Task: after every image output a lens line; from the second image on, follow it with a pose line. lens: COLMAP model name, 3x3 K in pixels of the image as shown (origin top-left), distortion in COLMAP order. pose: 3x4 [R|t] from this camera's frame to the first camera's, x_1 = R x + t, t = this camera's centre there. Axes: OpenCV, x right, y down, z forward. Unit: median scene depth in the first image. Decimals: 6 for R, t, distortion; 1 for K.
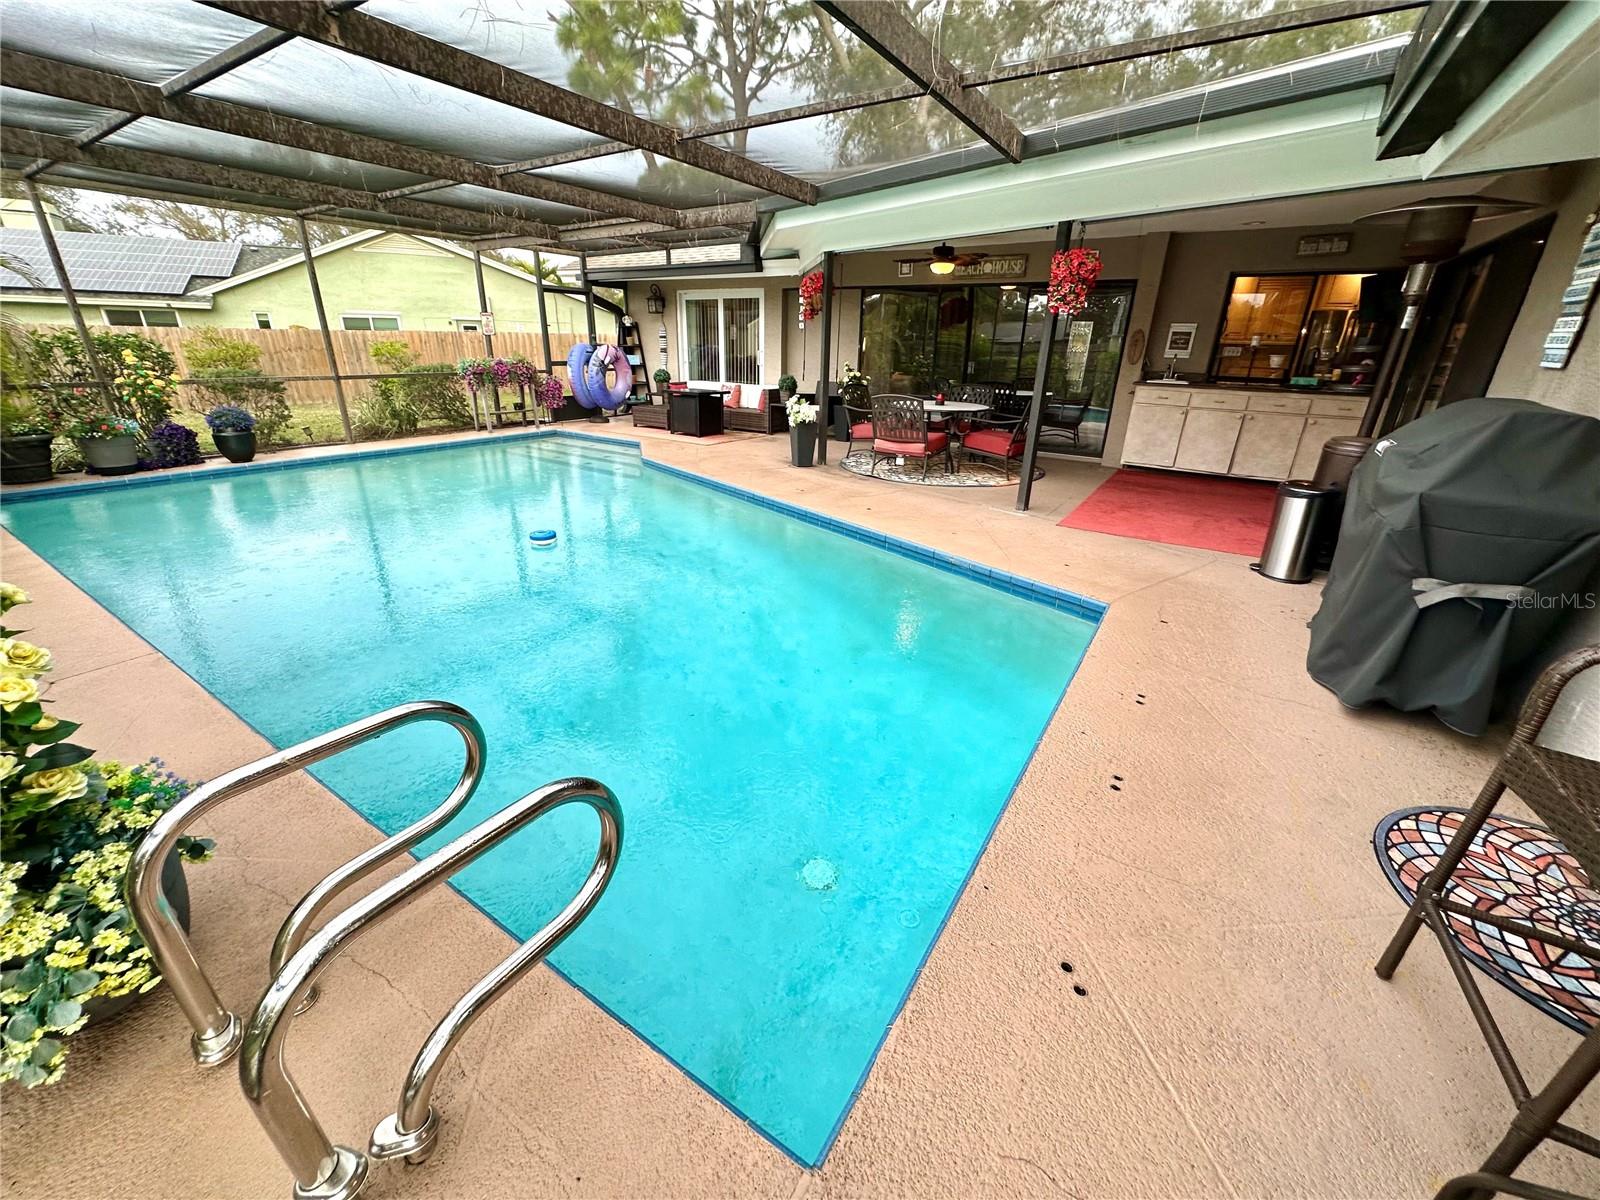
lens RADIAL K [[636.2, 0, 801.1], [0, 636.2, 594.2], [0, 0, 1]] dist [-0.000328, -0.000184]
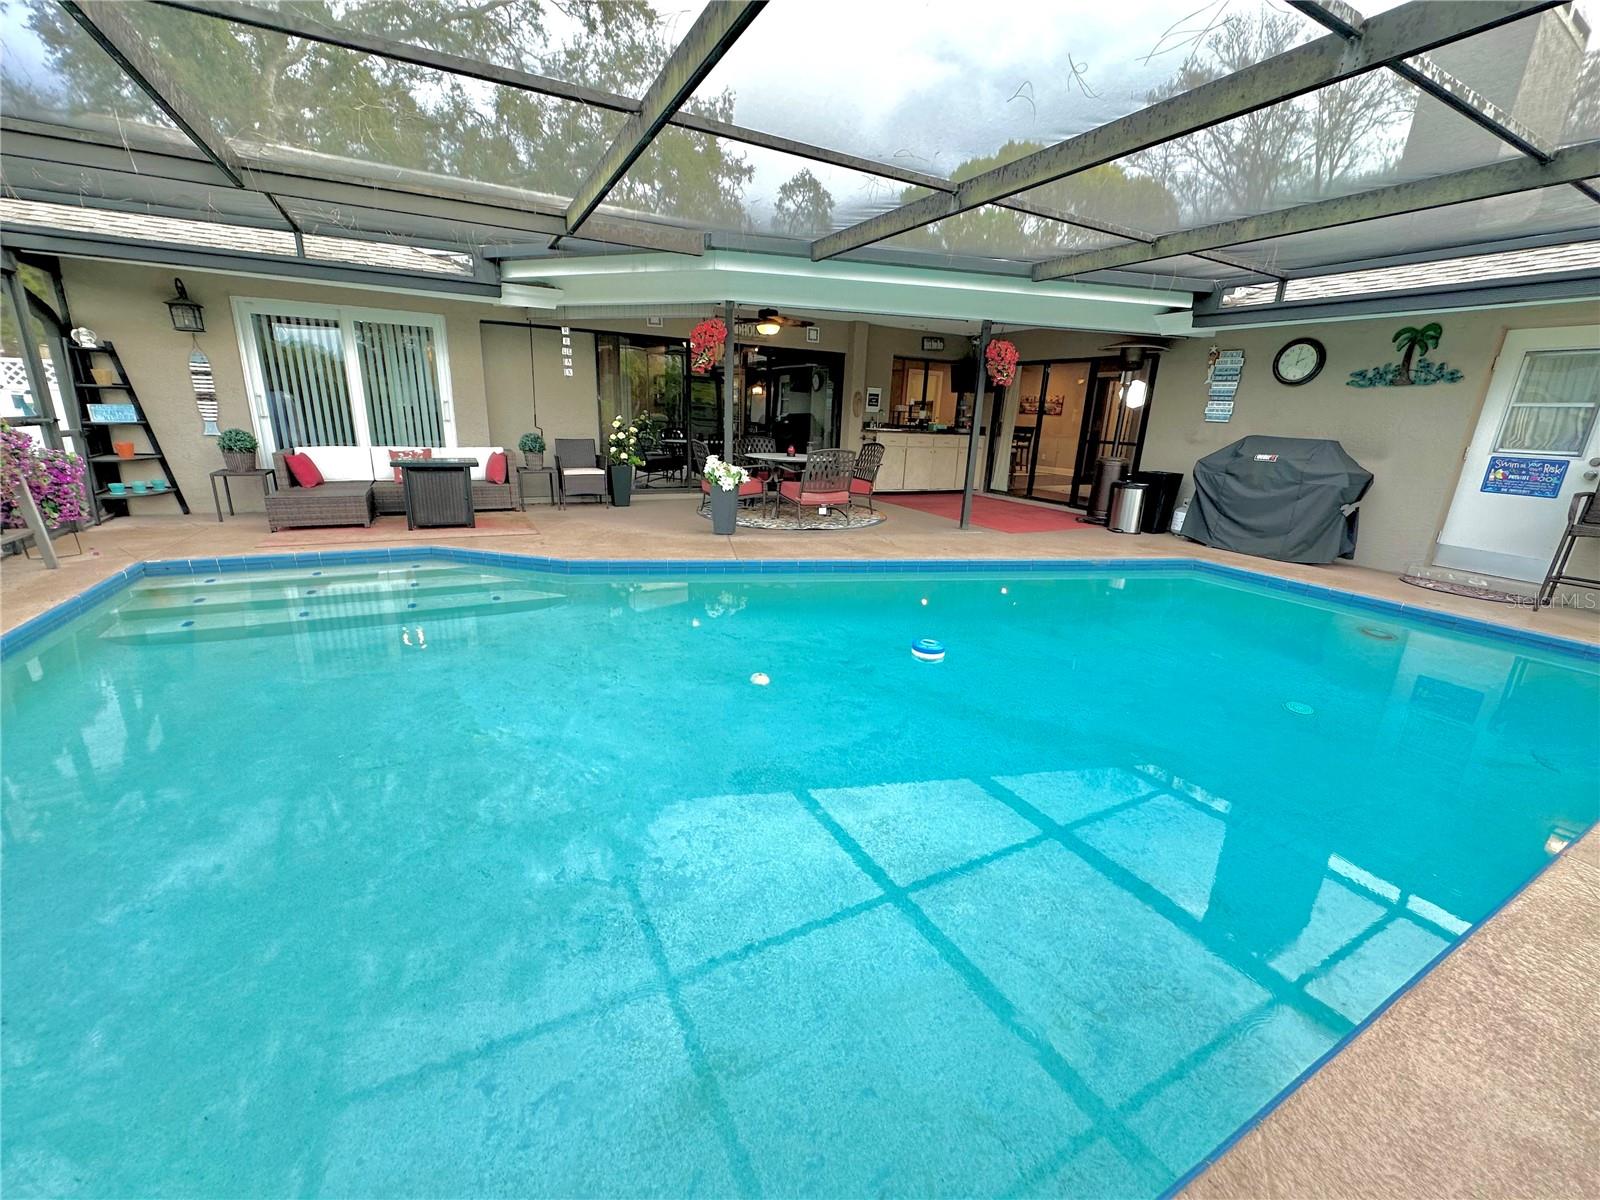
lens RADIAL K [[636.2, 0, 801.1], [0, 636.2, 594.2], [0, 0, 1]] dist [-0.000328, -0.000184]
pose [[0.481013, -0.245213, 0.841723, -0.741040], [0.296827, 0.948938, 0.106821, -0.194122], [-0.824937, 0.198463, 0.529237, 0.486543]]
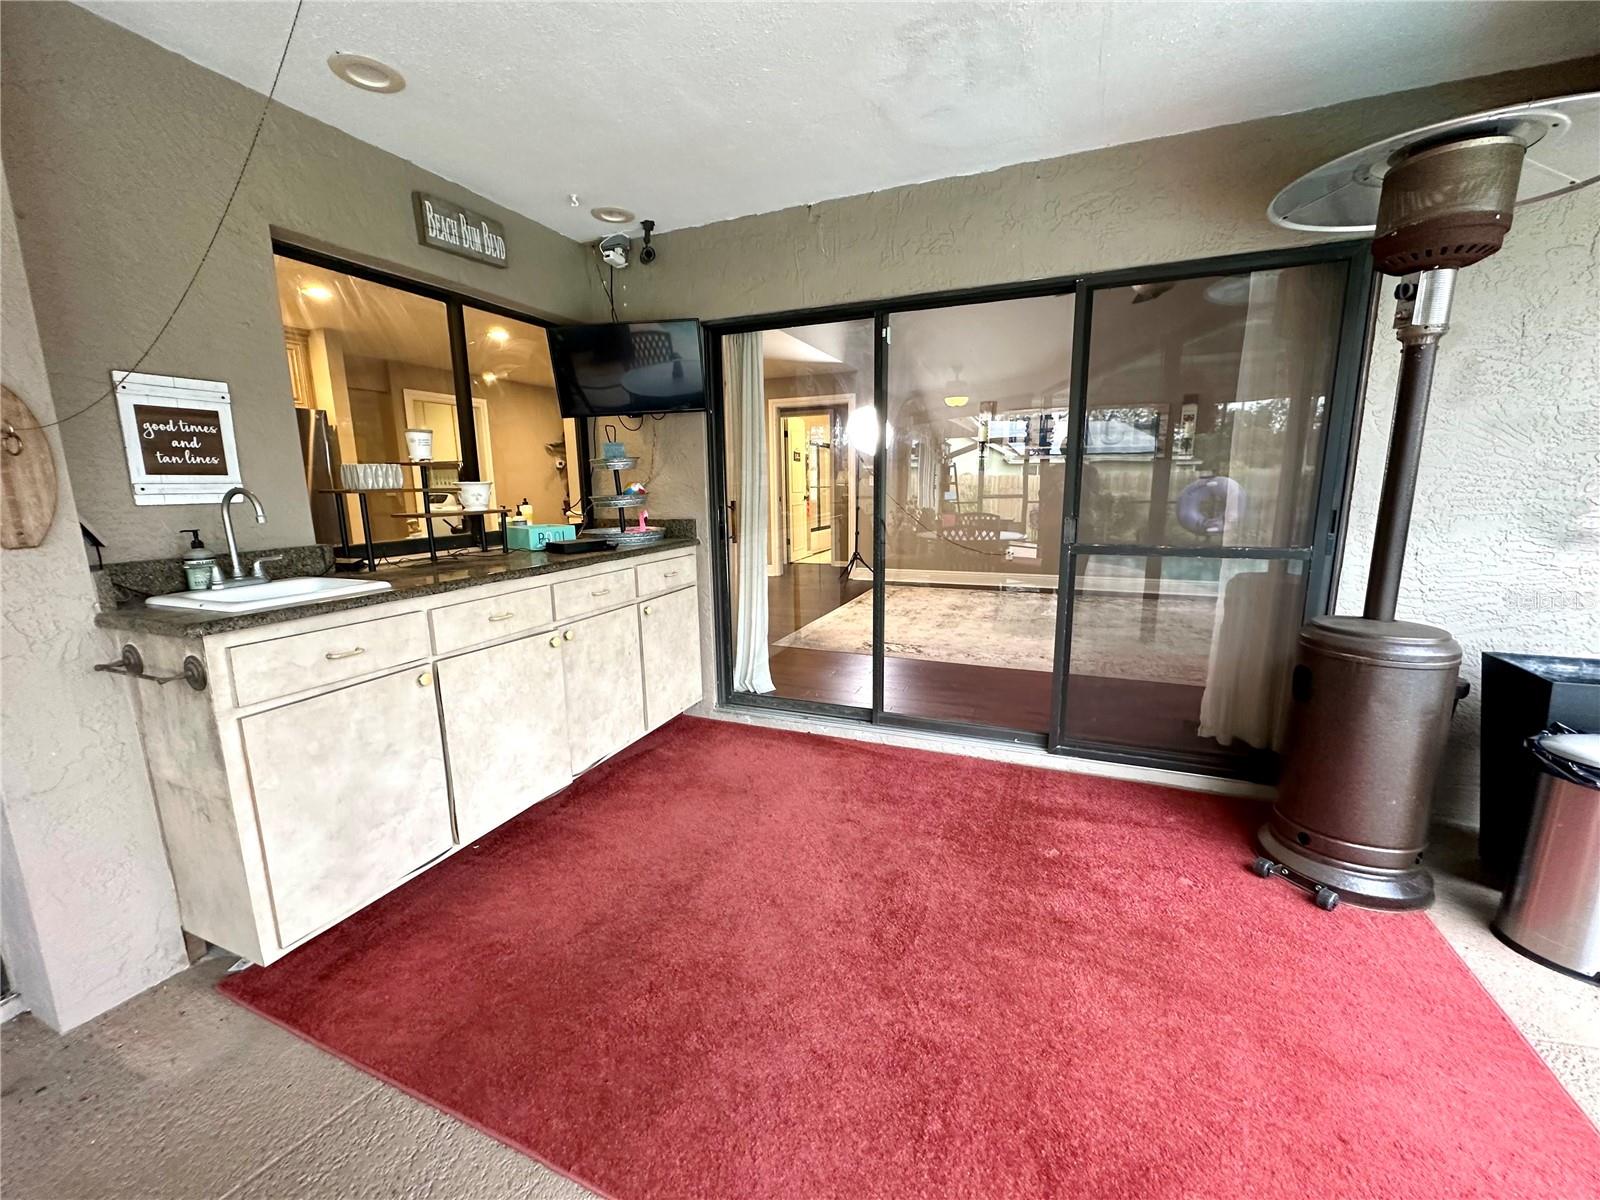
lens RADIAL K [[636.2, 0, 801.1], [0, 636.2, 594.2], [0, 0, 1]] dist [-0.000328, -0.000184]
pose [[-0.177238, -0.184109, 0.966794, 0.293356], [0.381476, 0.892697, 0.239932, -0.310954], [-0.907228, 0.411334, -0.087986, 0.824176]]
